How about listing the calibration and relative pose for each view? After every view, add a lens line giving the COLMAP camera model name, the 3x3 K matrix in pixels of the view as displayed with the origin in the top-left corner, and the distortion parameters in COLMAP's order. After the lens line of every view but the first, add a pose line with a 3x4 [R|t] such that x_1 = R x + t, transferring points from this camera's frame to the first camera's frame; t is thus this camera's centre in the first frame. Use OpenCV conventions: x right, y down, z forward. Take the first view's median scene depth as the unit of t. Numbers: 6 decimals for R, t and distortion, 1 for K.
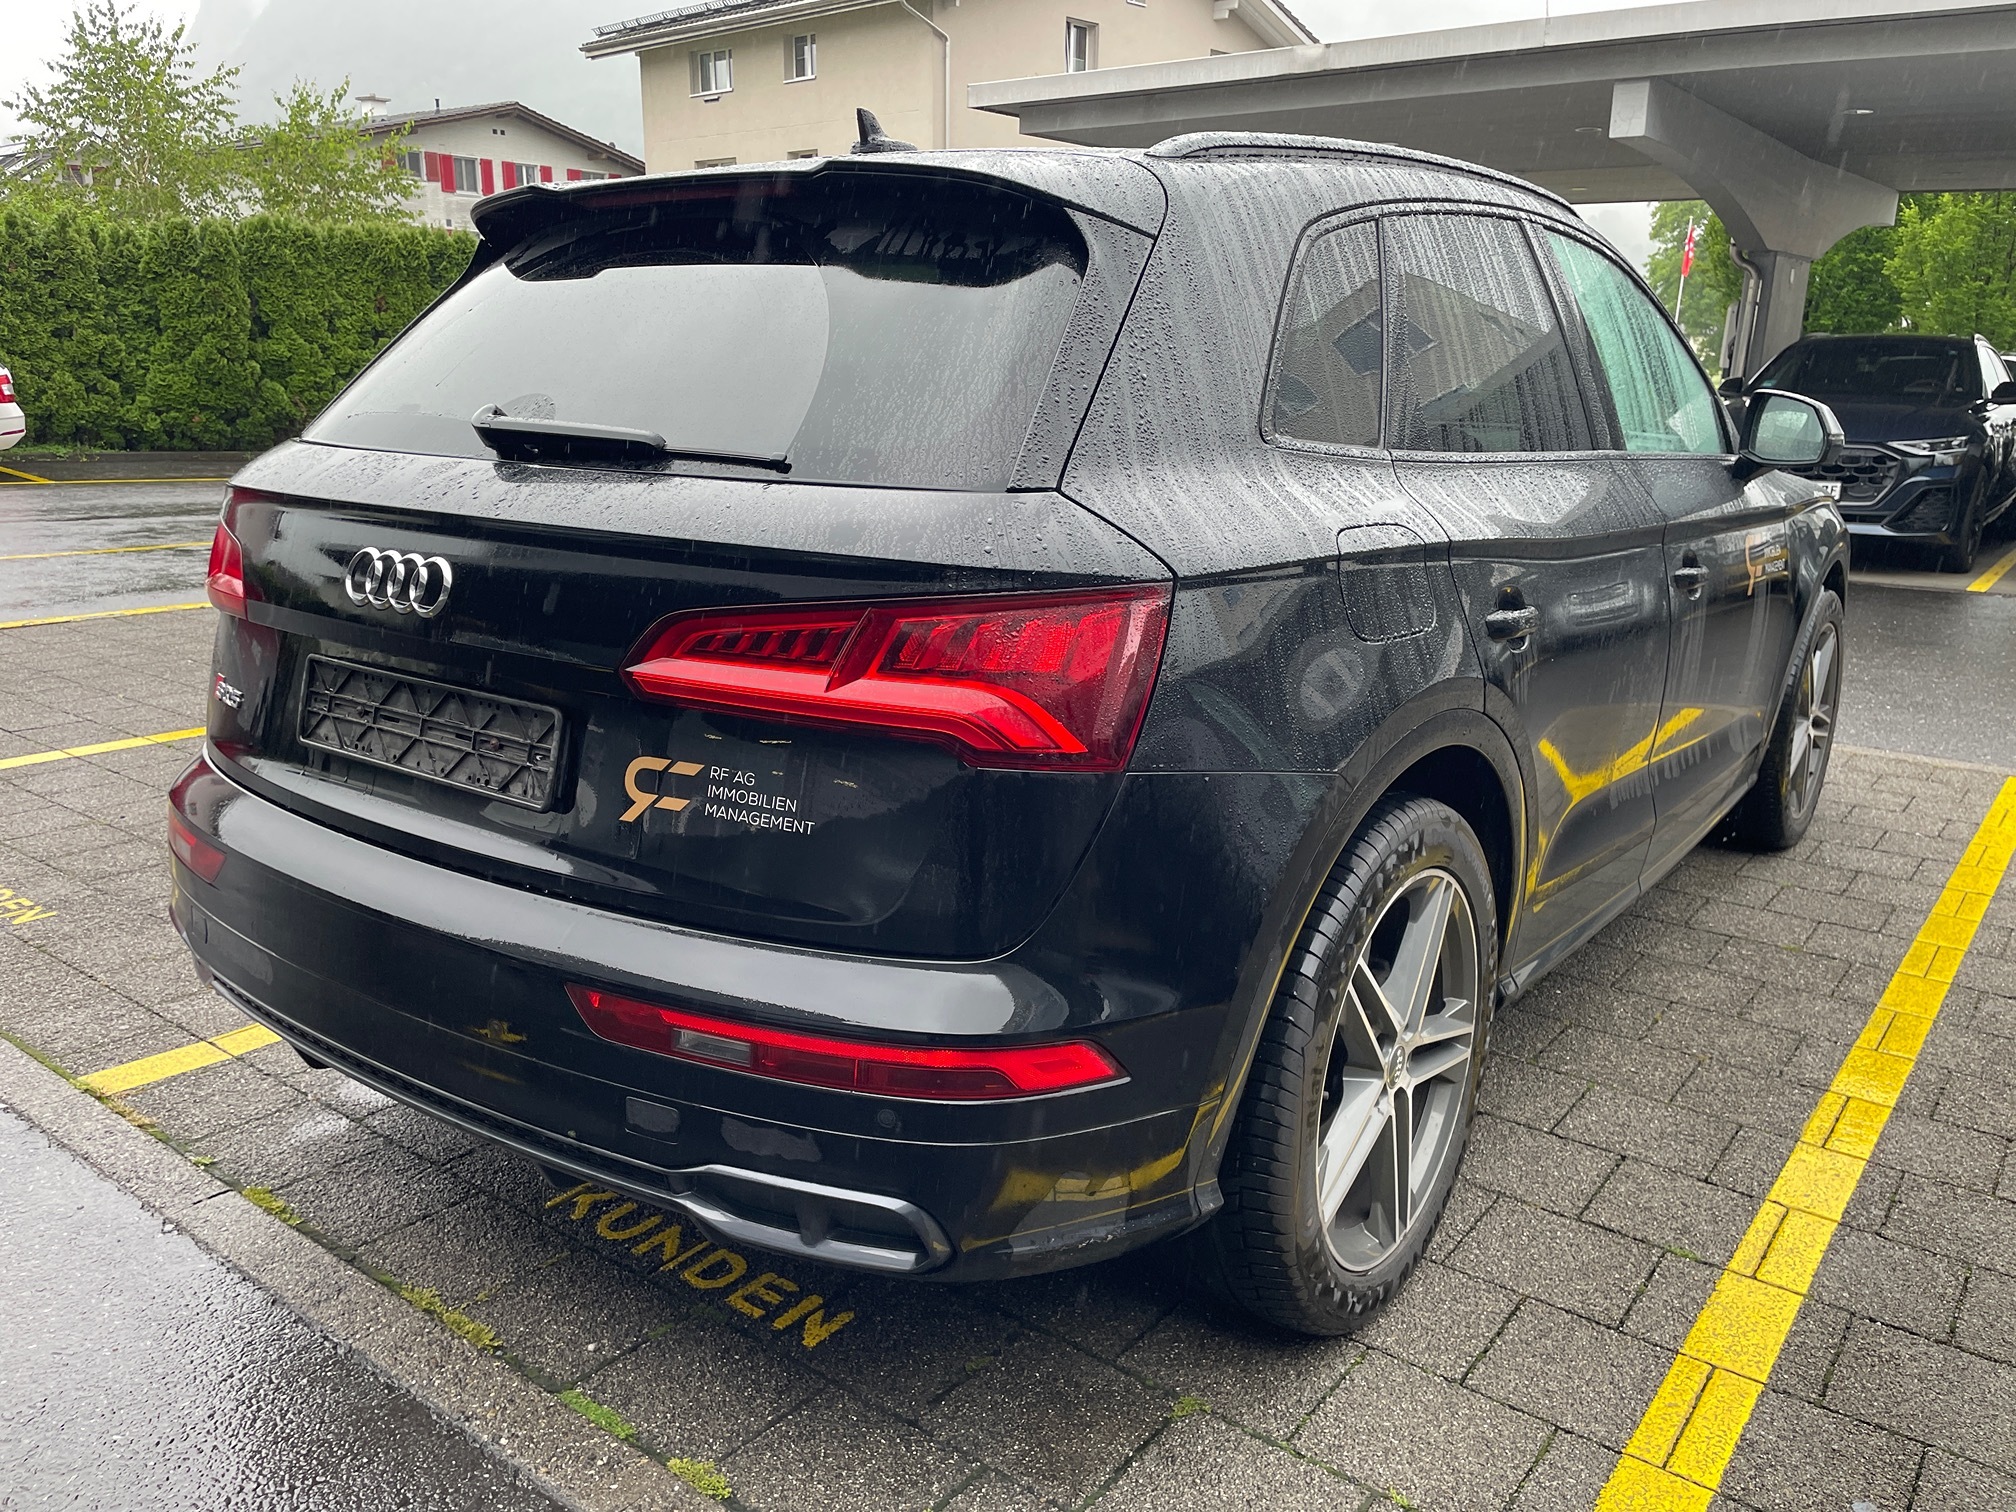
lens RADIAL K [[1530.5, 0, 1002.8], [0, 1530.5, 749.6], [0, 0, 1]] dist [0.114056, -0.156548]
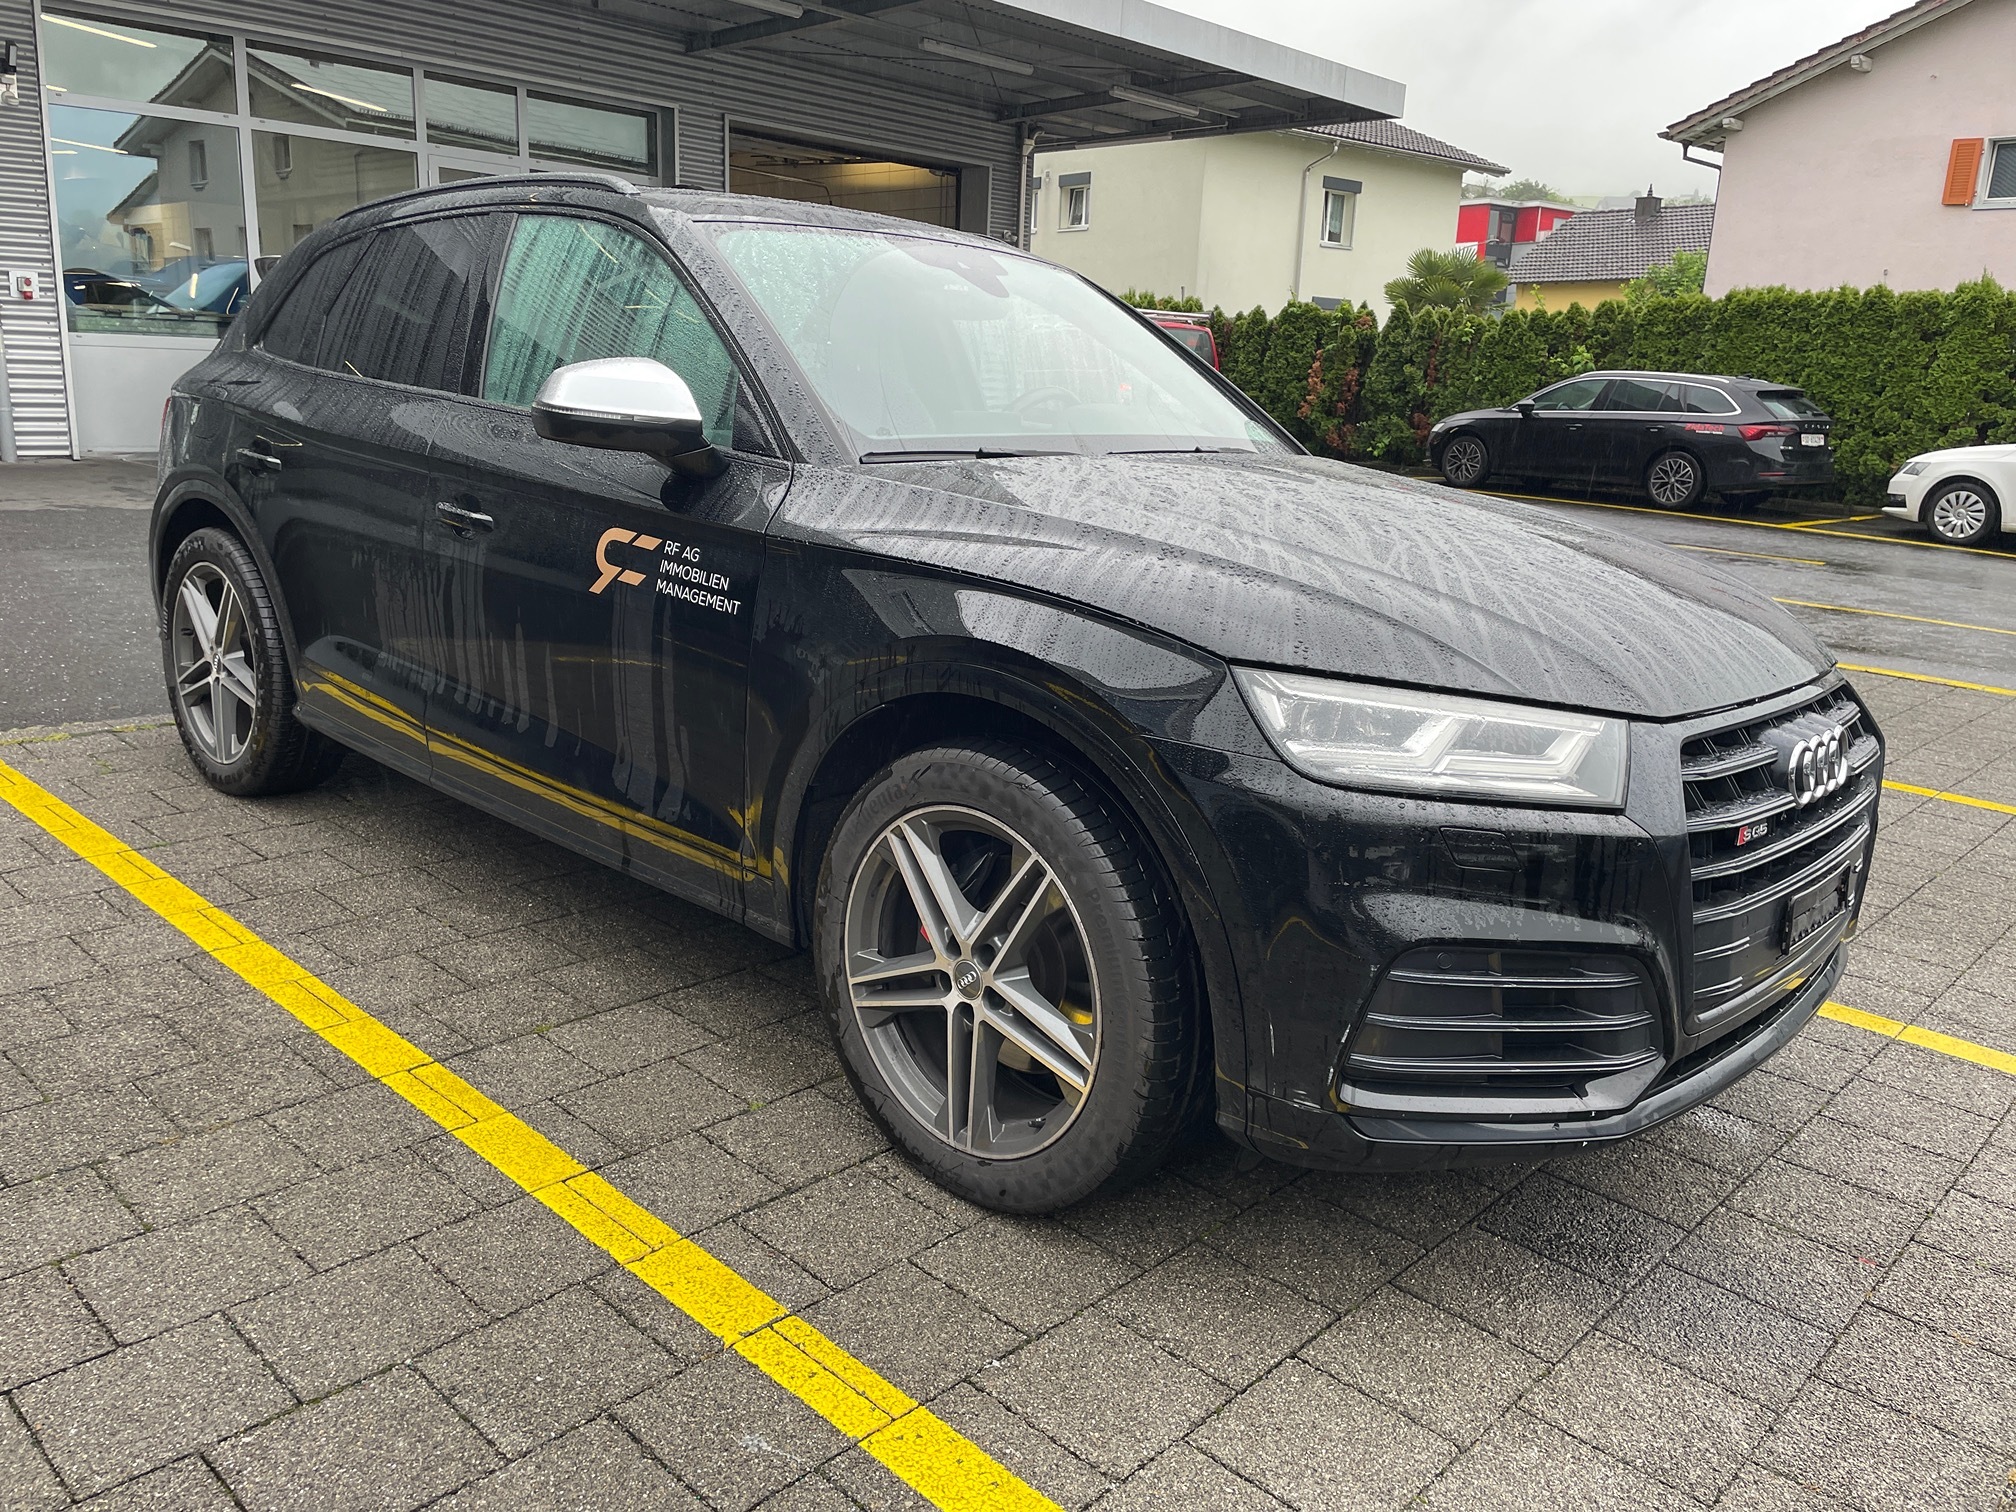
lens RADIAL K [[1525.8, 0, 976.7], [0, 1525.8, 735.7], [0, 0, 1]] dist [0.112593, -0.147713]
pose [[-0.116569, 0.206742, -0.971427, 0.209993], [-0.297133, 0.926038, 0.232737, -0.046407], [0.947694, 0.315773, -0.046517, 0.204591]]
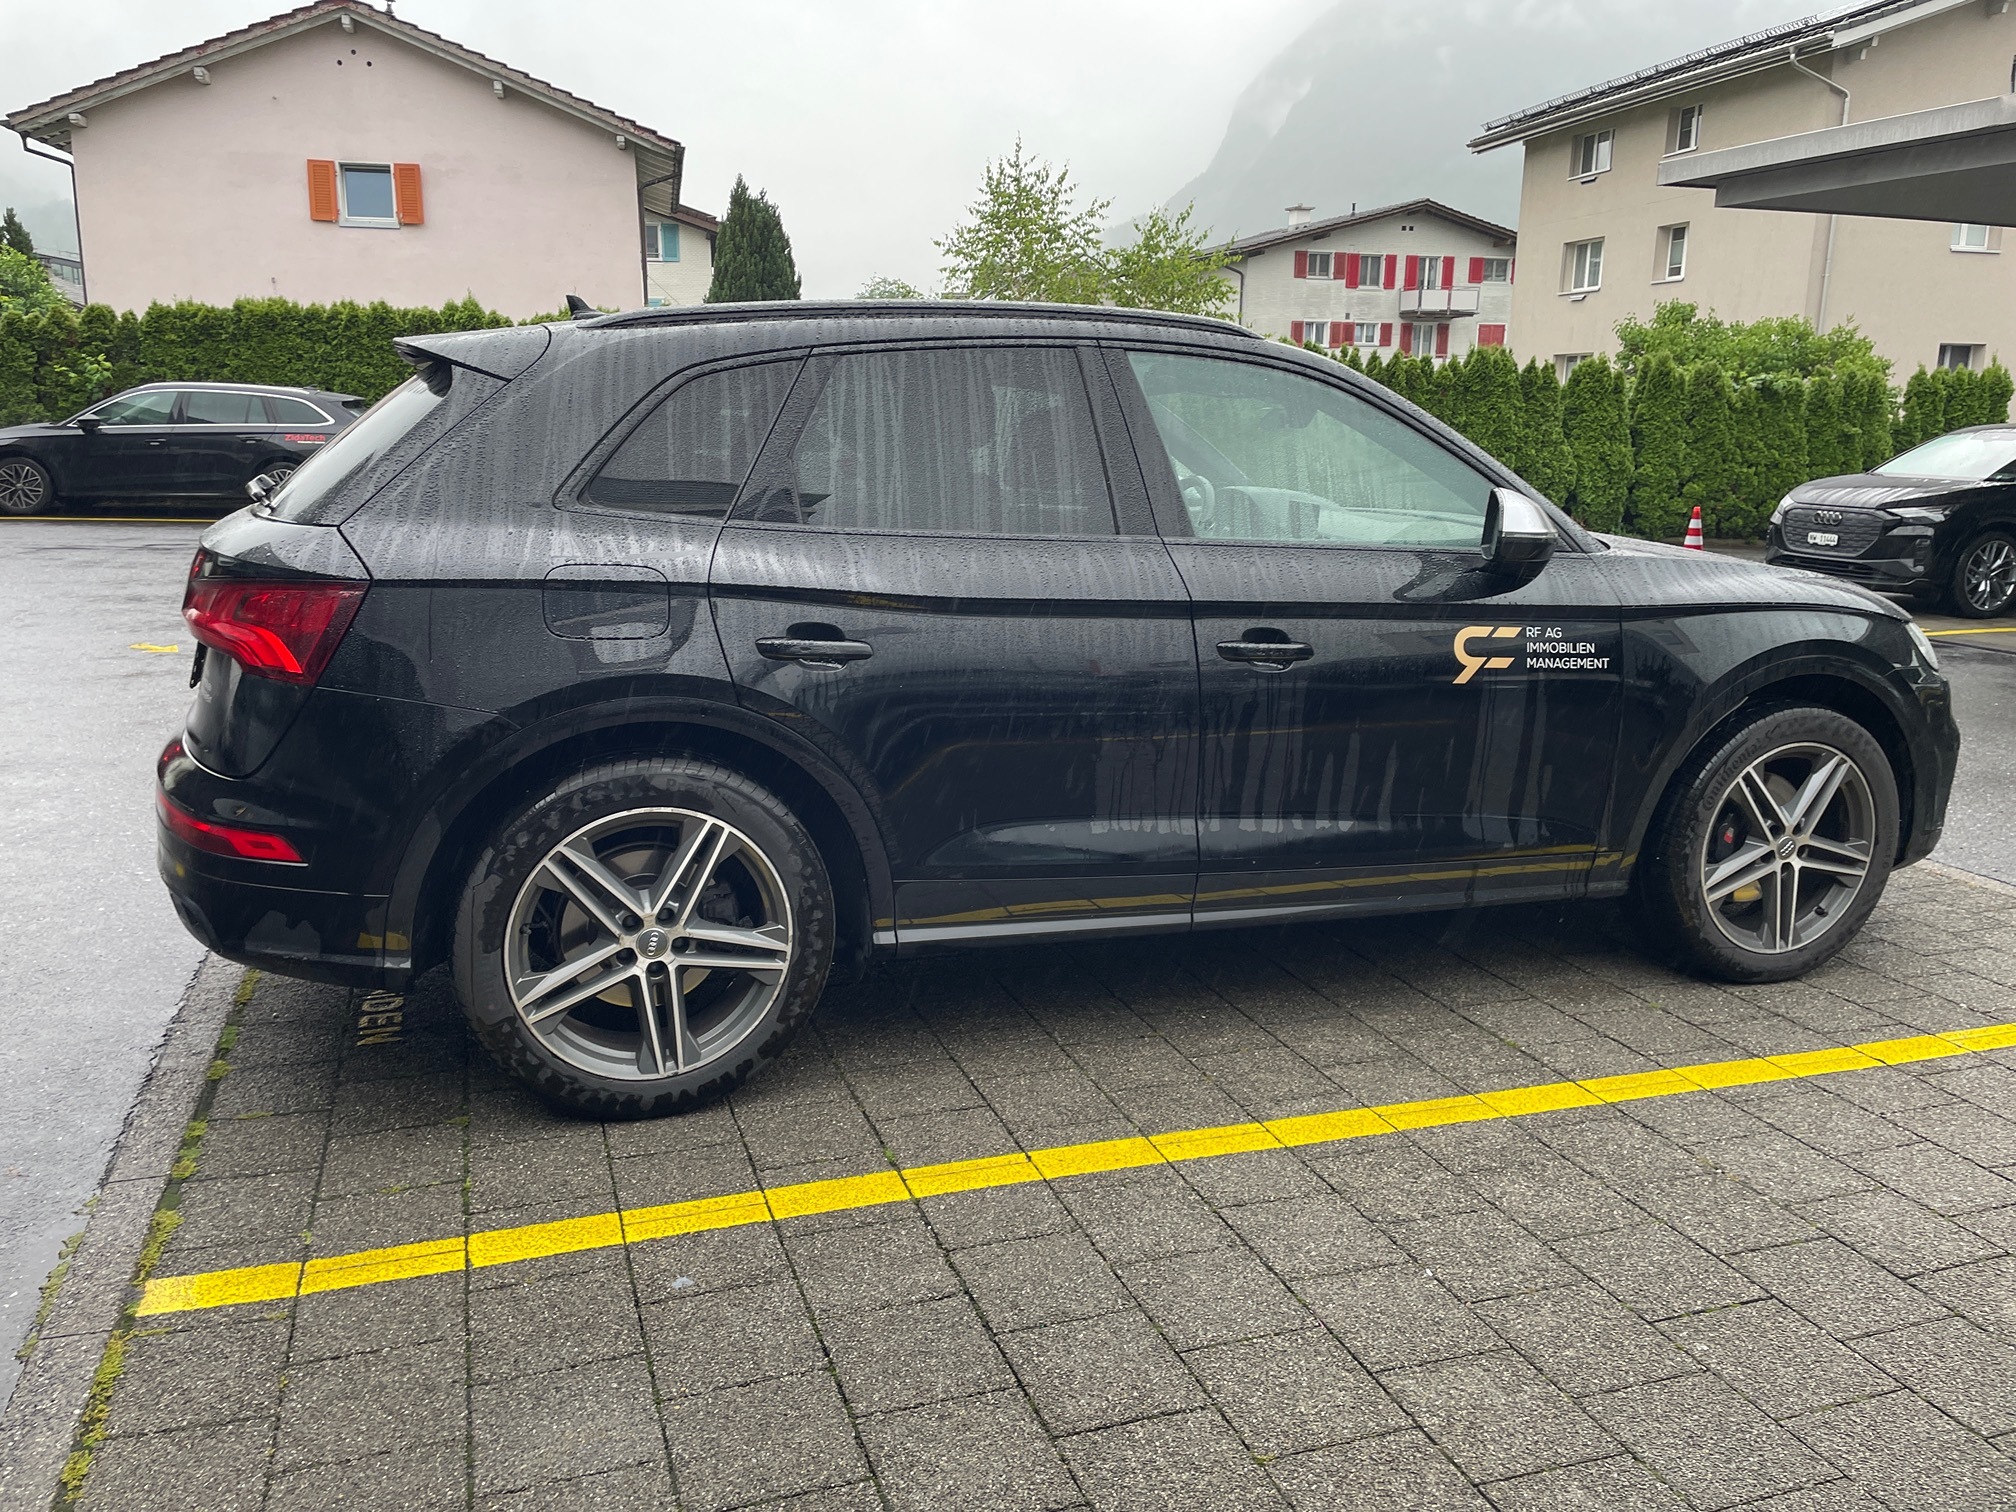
lens RADIAL K [[1525.8, 0, 976.7], [0, 1525.8, 735.7], [0, 0, 1]] dist [0.112593, -0.147713]
pose [[0.827384, 0.109857, -0.550788, 0.126353], [-0.141070, 0.989894, -0.014473, -0.000756], [0.543631, 0.089675, 0.834520, -0.004269]]
